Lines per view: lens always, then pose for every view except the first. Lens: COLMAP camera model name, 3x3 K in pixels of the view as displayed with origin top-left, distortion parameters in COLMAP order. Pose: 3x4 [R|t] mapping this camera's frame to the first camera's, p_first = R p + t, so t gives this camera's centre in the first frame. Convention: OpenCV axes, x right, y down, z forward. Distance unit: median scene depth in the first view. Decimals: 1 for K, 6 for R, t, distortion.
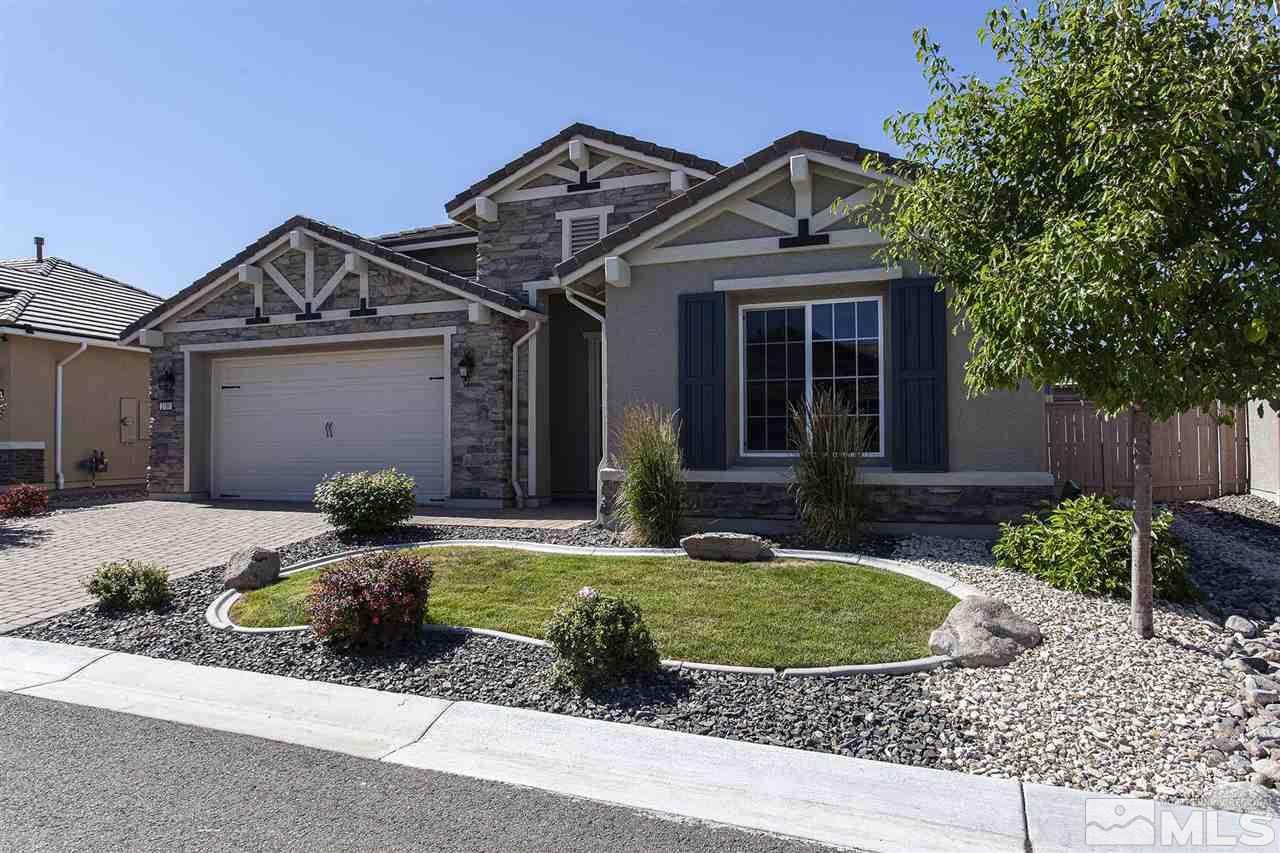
lens RADIAL K [[632.1, 0, 642.8], [0, 632.1, 428.7], [0, 0, 1]] dist [-0.000679, 0.004015]
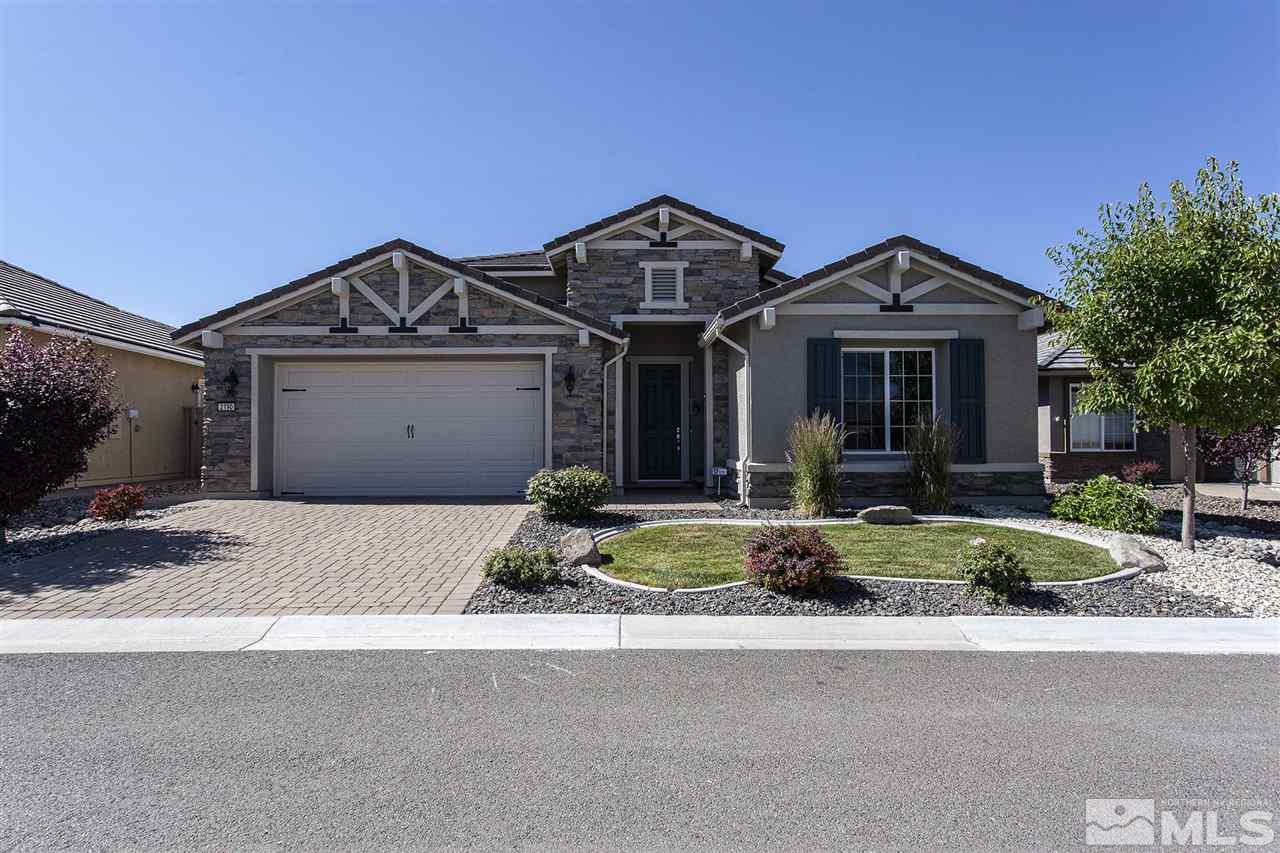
lens RADIAL K [[514.0, 0, 639.6], [0, 514.0, 434.4], [0, 0, 1]] dist [-0.003501, -0.000264]
pose [[0.956793, 0.008391, 0.290647, -0.429087], [-0.009536, 0.999951, 0.002525, 0.000698], [-0.290612, -0.005188, 0.956827, 0.014540]]
